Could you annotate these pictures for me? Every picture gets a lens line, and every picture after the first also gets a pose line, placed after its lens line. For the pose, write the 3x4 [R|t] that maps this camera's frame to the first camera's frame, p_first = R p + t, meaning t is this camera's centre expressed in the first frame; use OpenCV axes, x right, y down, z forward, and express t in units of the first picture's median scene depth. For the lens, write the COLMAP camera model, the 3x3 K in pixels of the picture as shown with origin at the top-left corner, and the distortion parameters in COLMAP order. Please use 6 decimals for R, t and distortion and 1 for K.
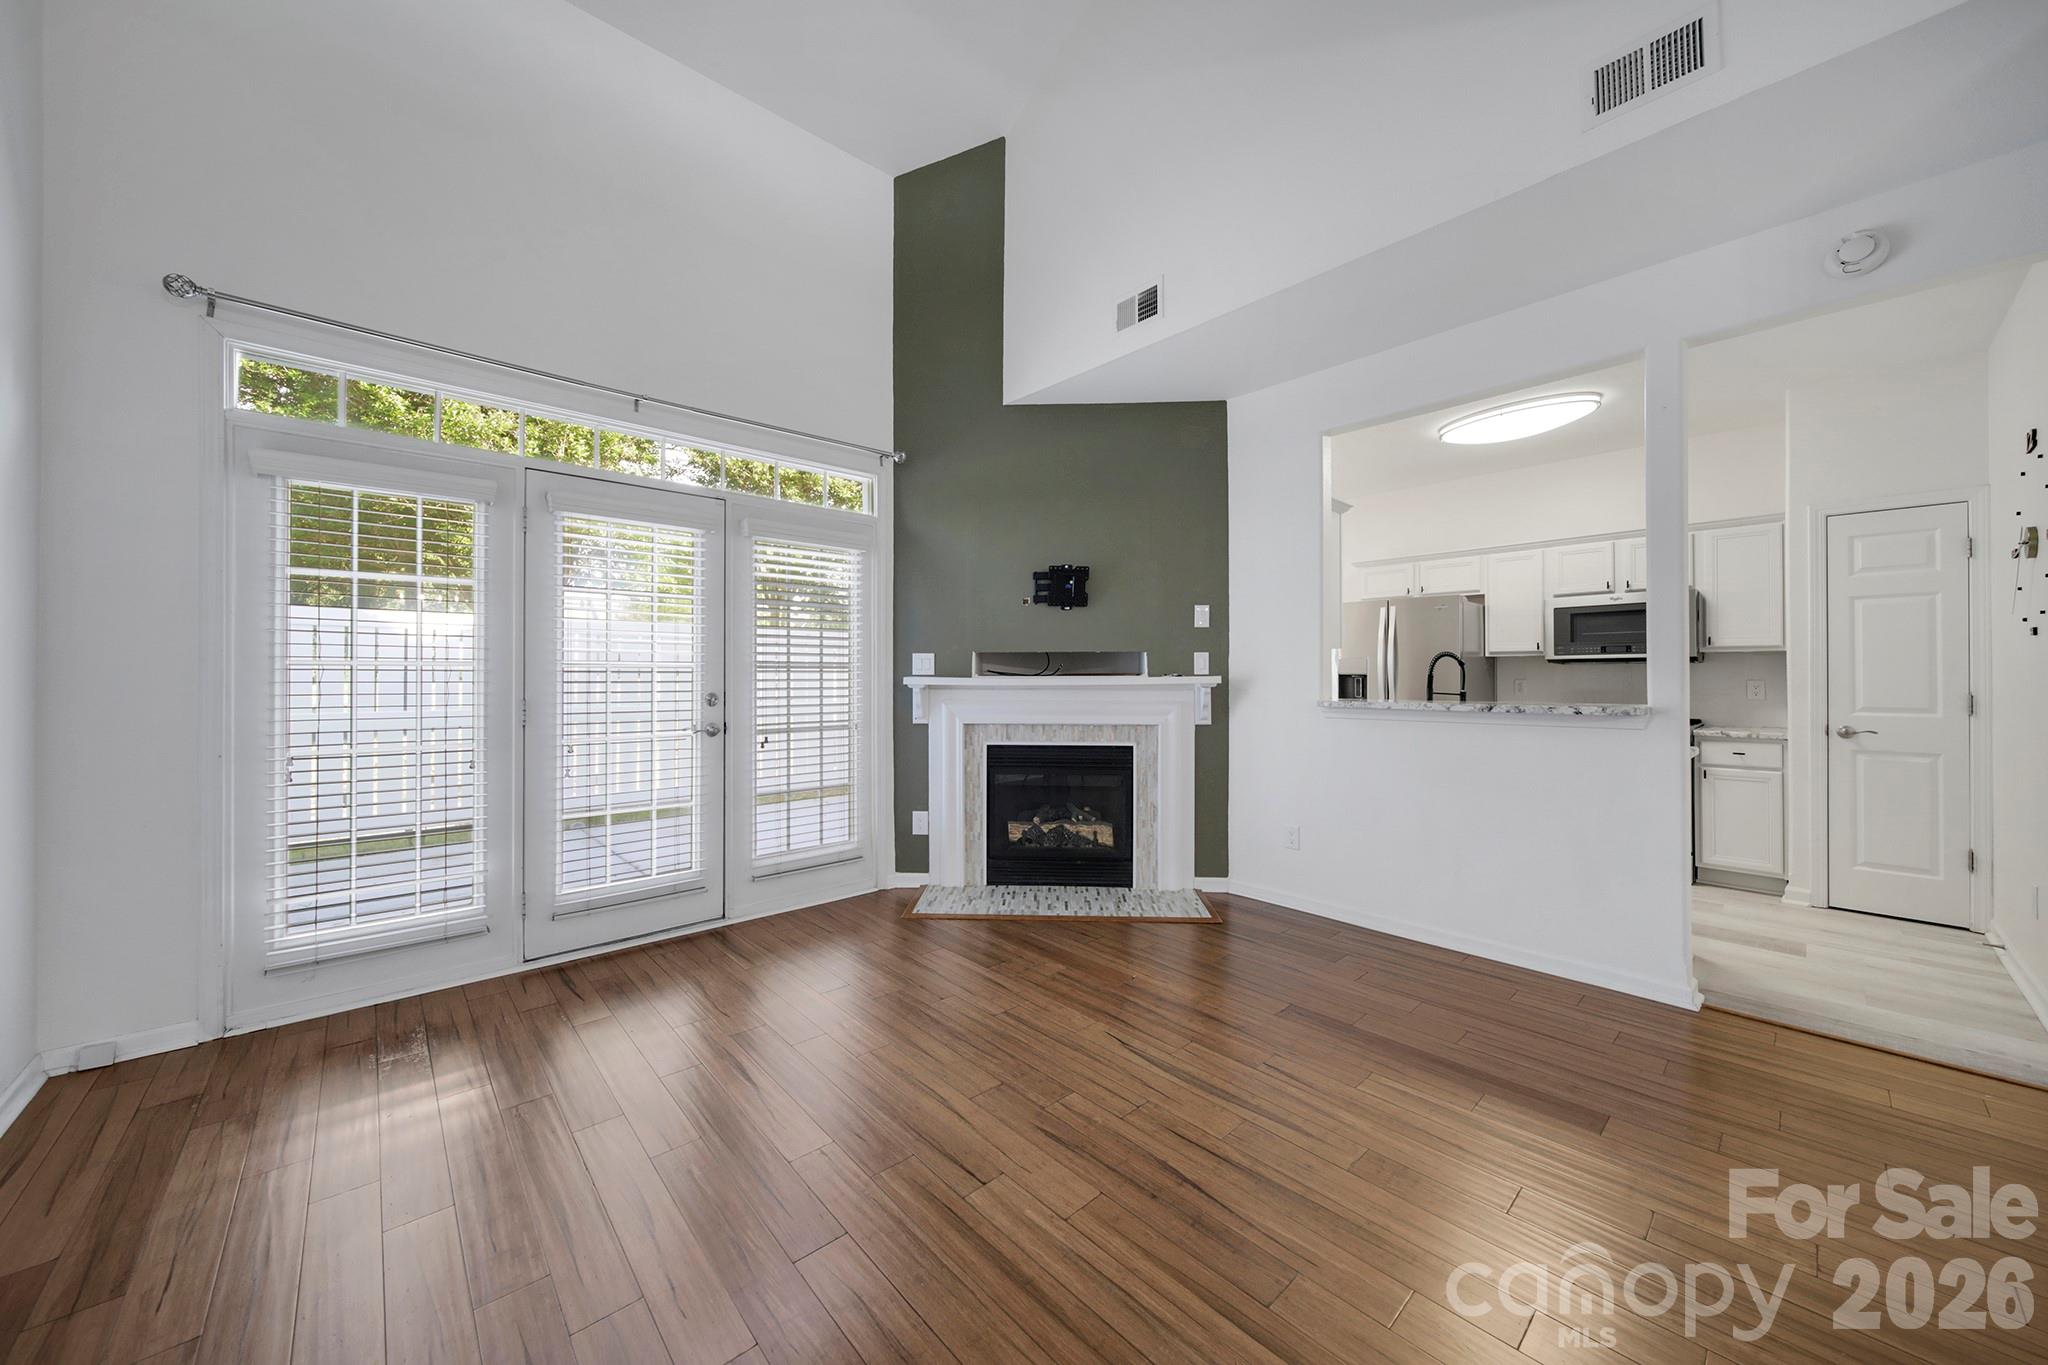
lens RADIAL K [[723.8, 0, 1024.7], [0, 723.8, 675.5], [0, 0, 1]] dist [-0.002881, -0.000071]
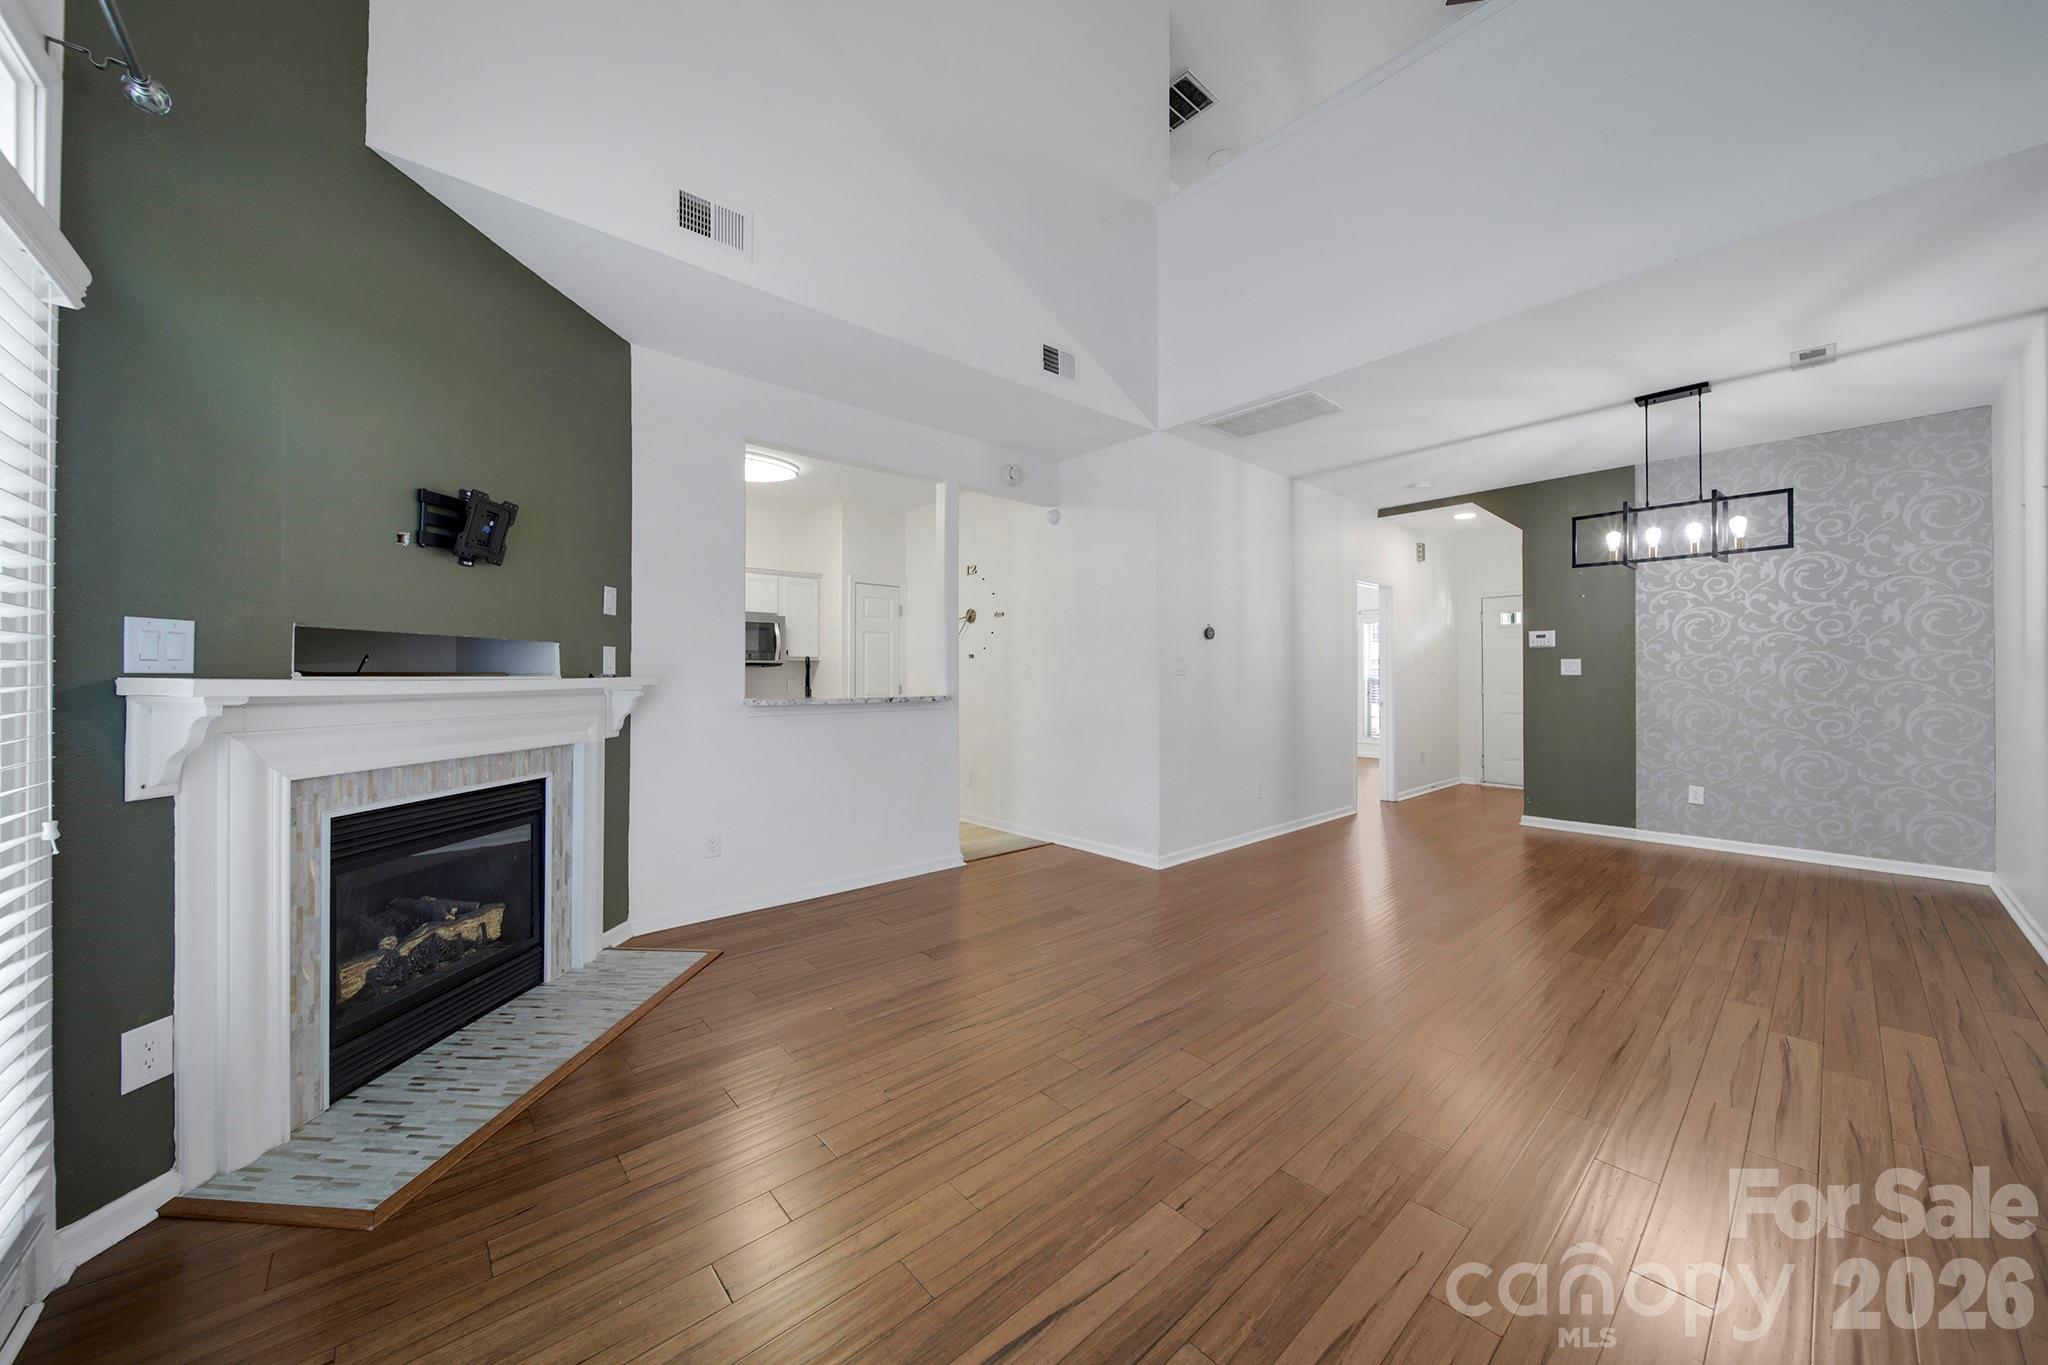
lens RADIAL K [[723.8, 0, 1013.7], [0, 723.8, 676.4], [0, 0, 1]] dist [-0.002881, -0.000071]
pose [[0.016221, -0.000911, 0.999868, -0.535193], [-0.000457, 0.999999, 0.000919, -0.000389], [-0.999868, -0.000472, 0.016221, 0.540625]]
